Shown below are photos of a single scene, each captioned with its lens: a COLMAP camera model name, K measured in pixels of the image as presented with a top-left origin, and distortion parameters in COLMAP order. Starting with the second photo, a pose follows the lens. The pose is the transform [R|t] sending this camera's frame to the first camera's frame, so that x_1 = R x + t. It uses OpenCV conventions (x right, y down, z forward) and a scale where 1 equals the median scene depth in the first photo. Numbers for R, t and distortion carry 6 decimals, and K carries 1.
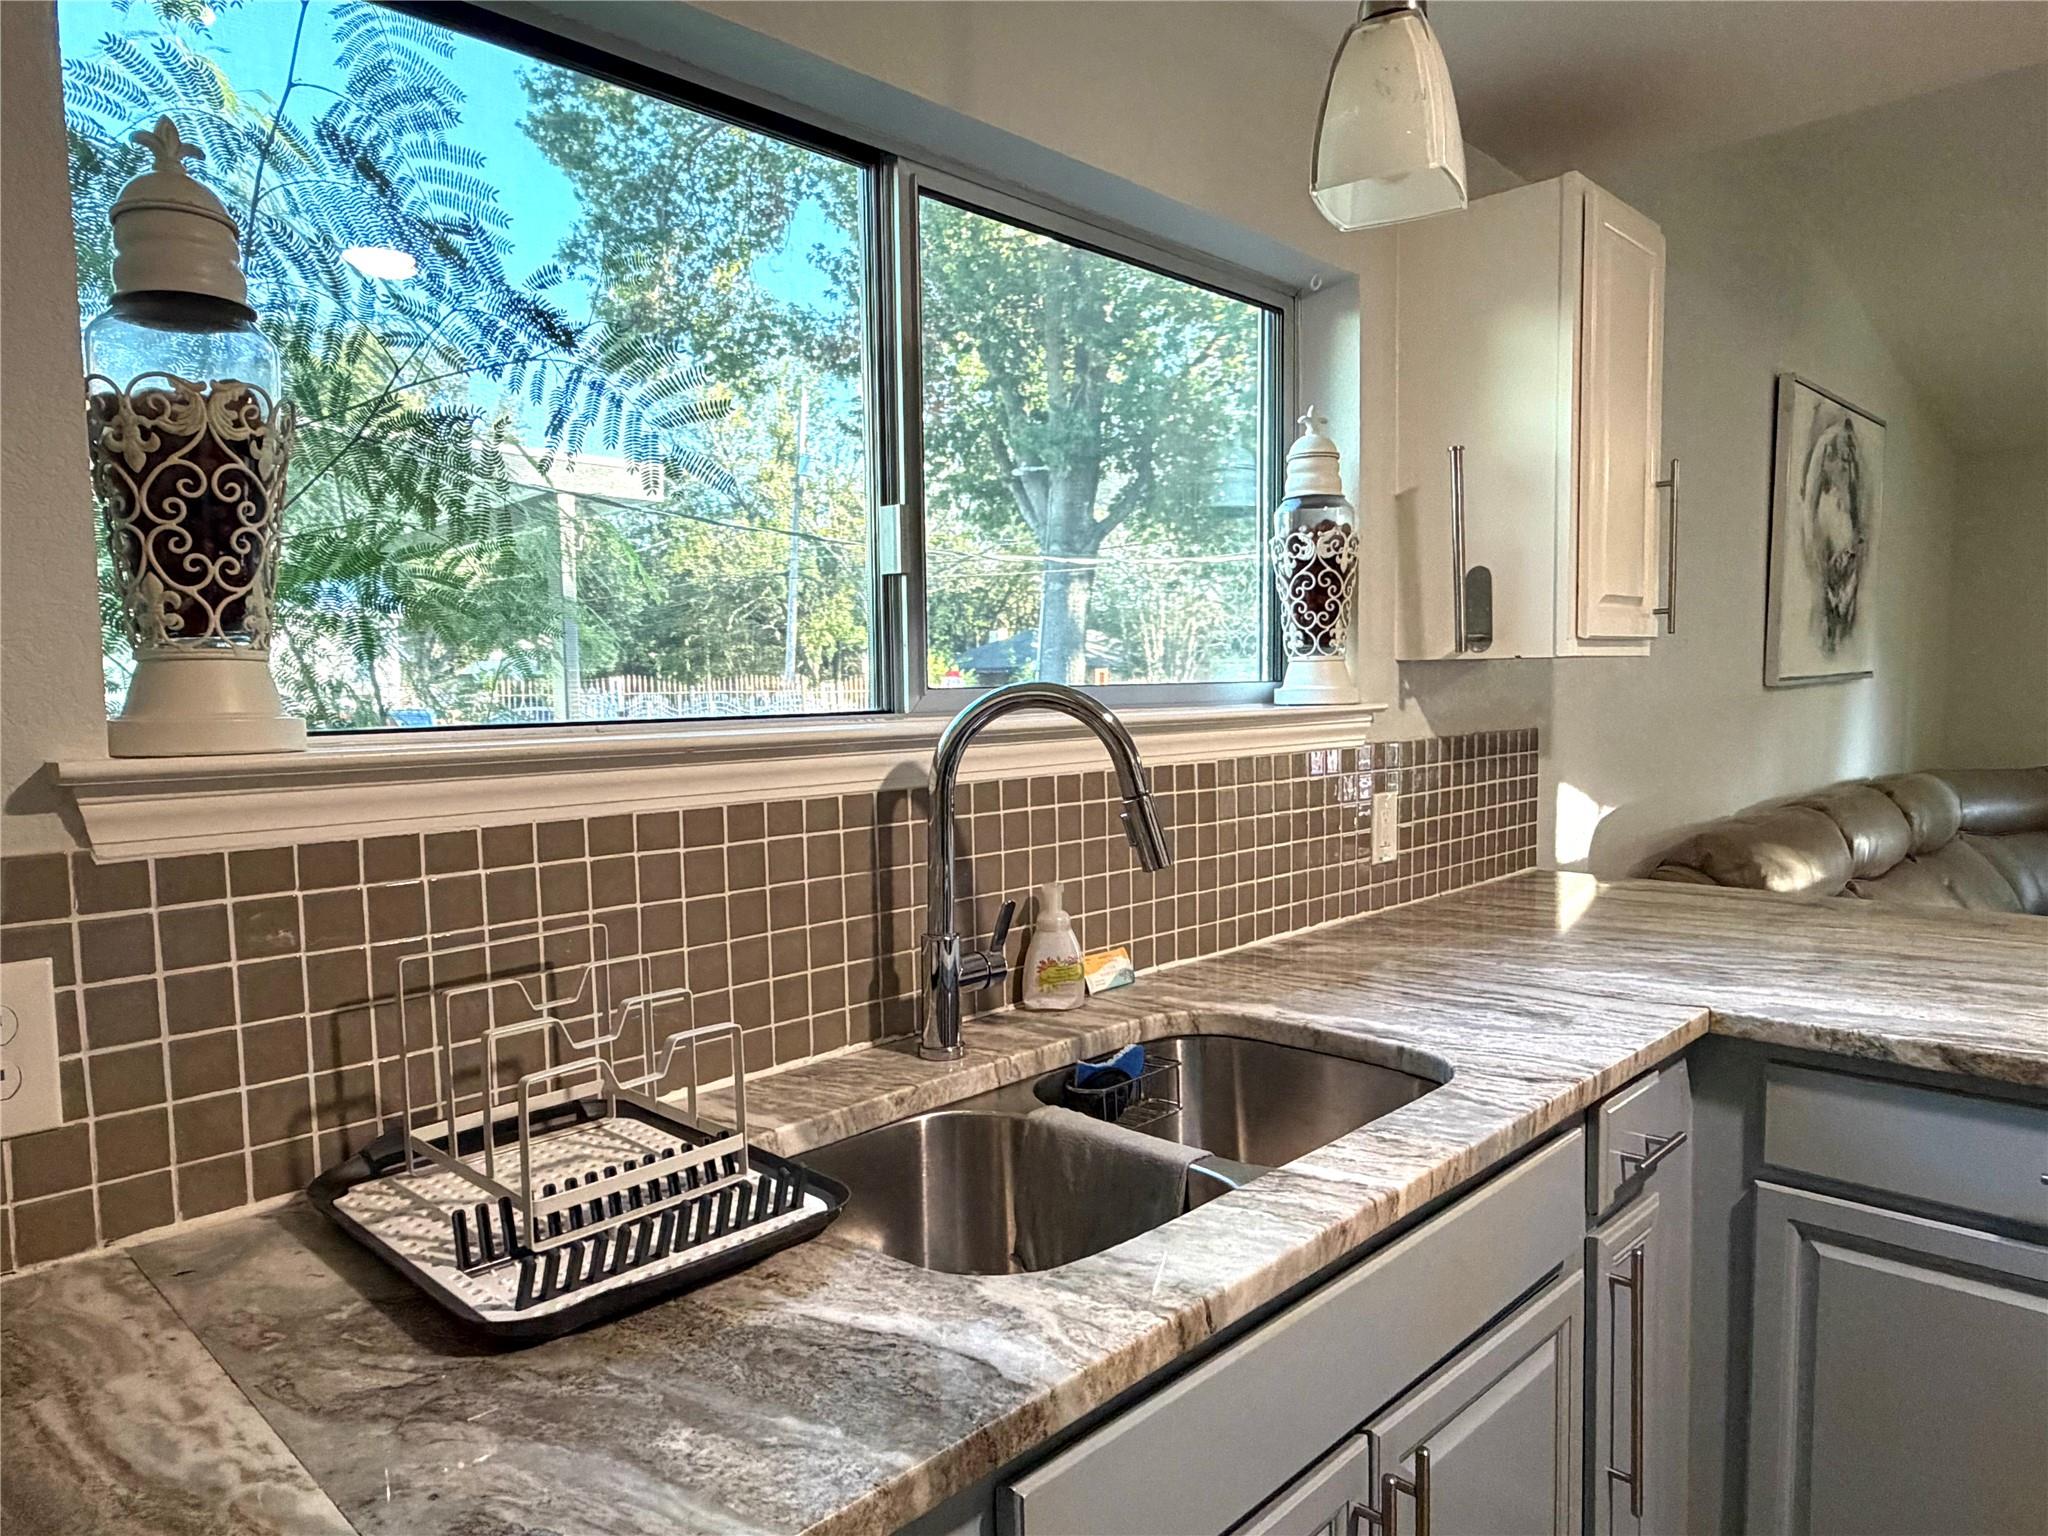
lens RADIAL K [[1307.7, 0, 1024.1], [0, 1307.7, 774.1], [0, 0, 1]] dist [-0.004242, -0.001659]
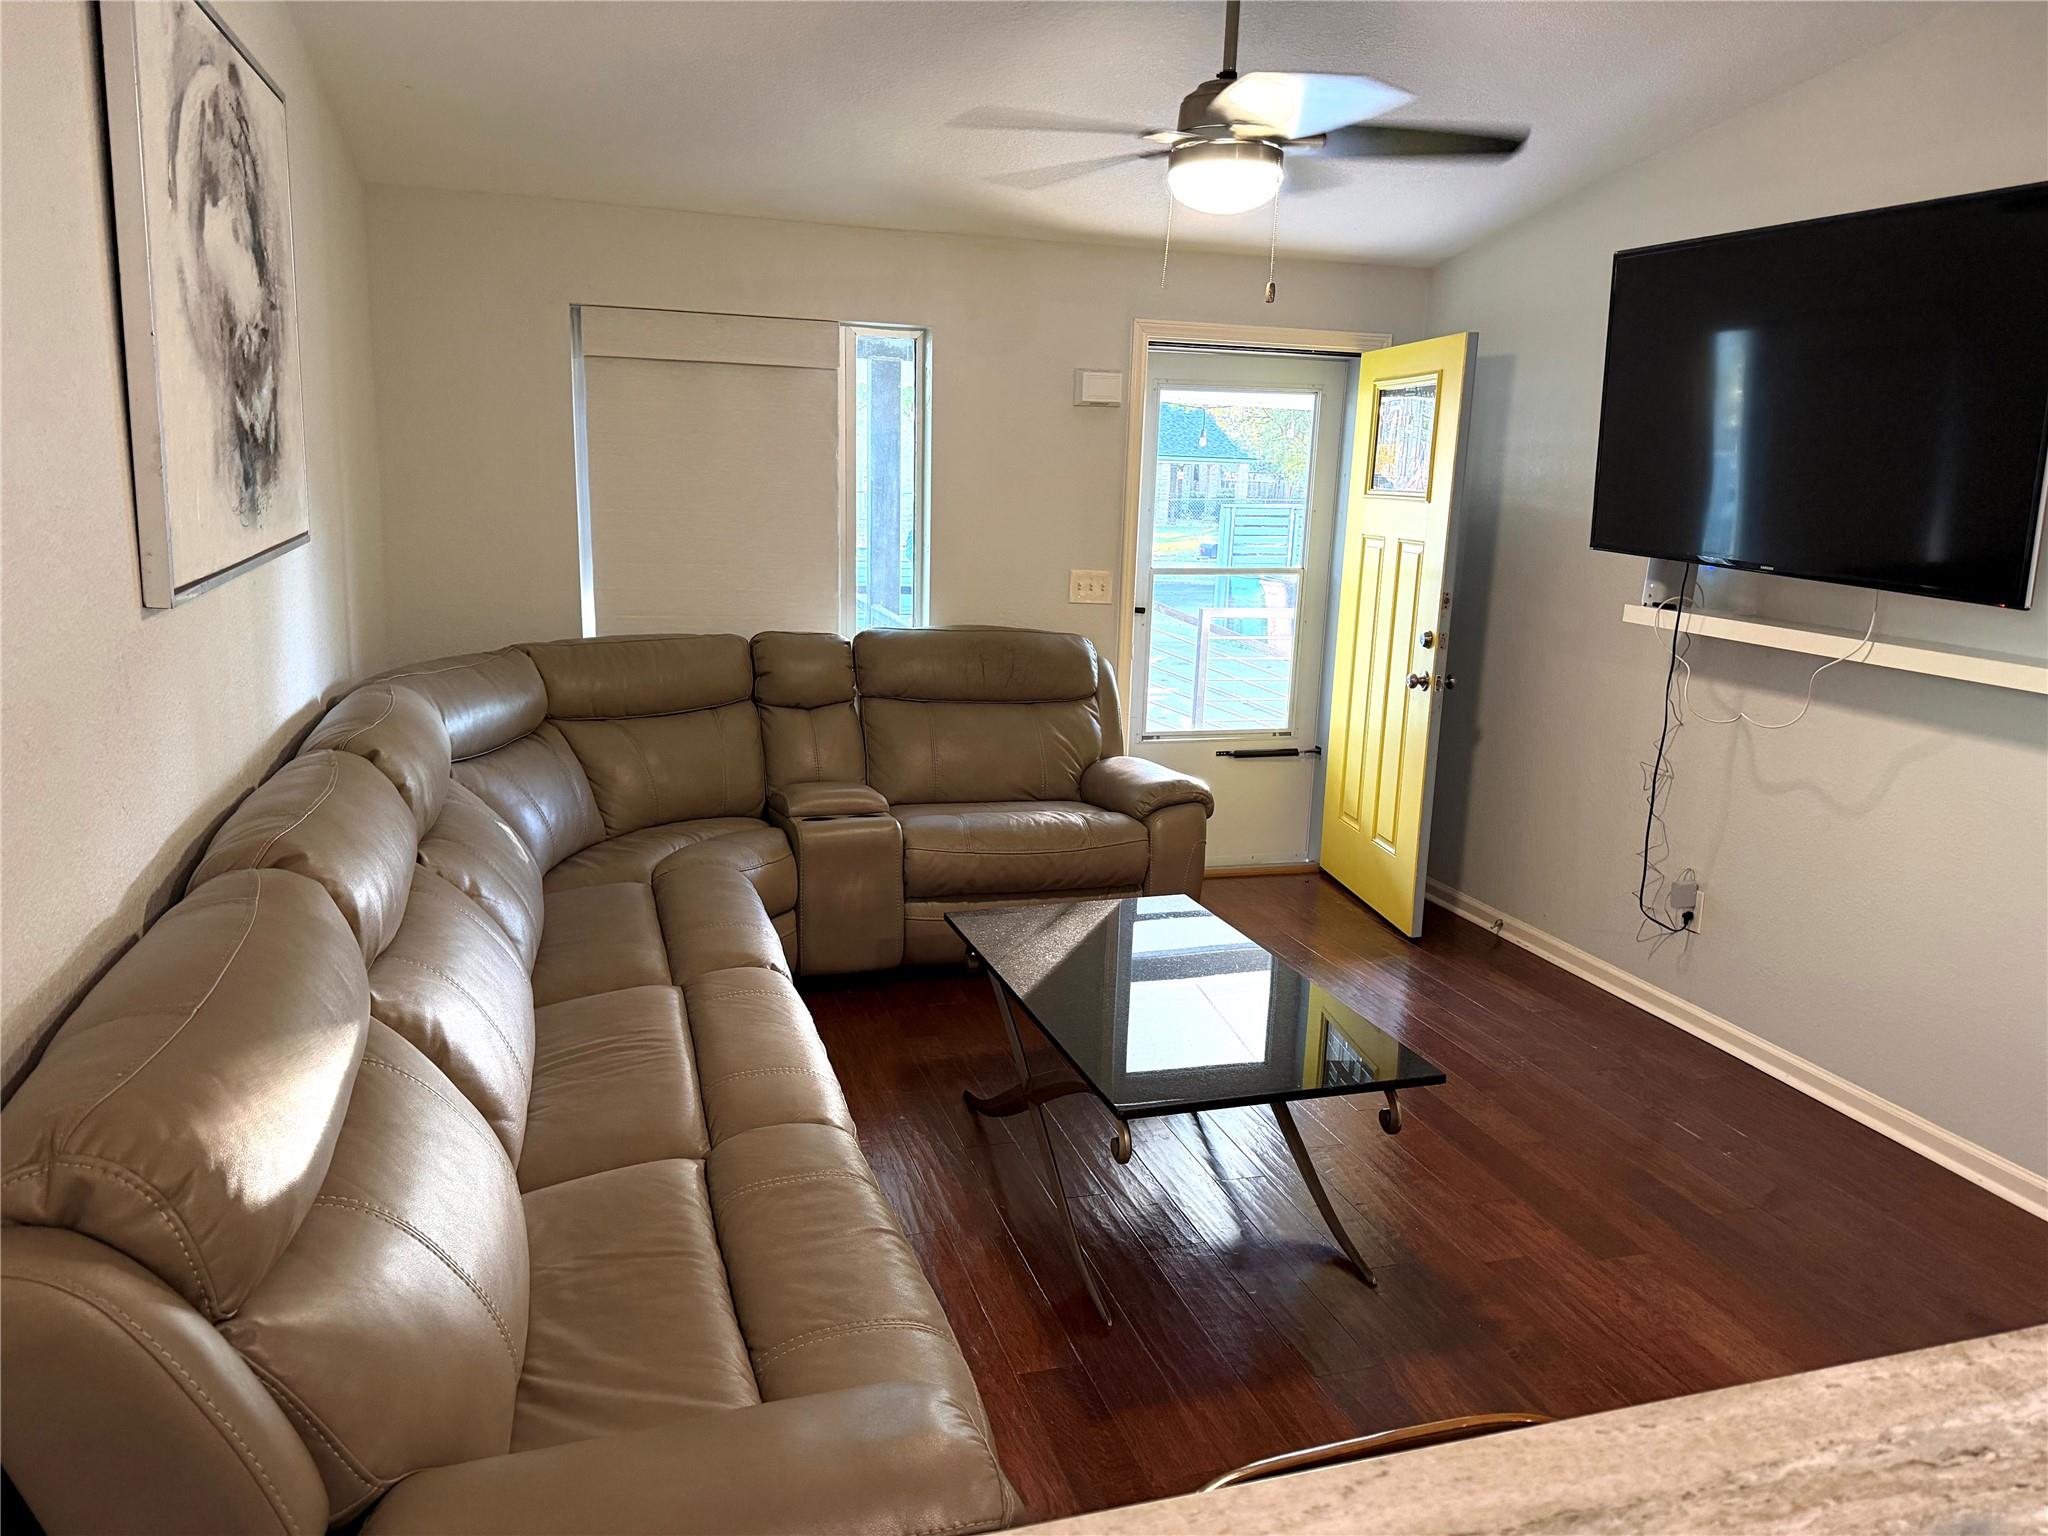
lens RADIAL K [[1443.1, 0, 1023.0], [0, 1443.1, 765.6], [0, 0, 1]] dist [-0.003792, -0.001094]
pose [[0.475384, -0.158877, 0.865314, 0.234928], [0.027840, 0.985783, 0.165701, -0.080364], [-0.879338, -0.054681, 0.473049, 0.427882]]
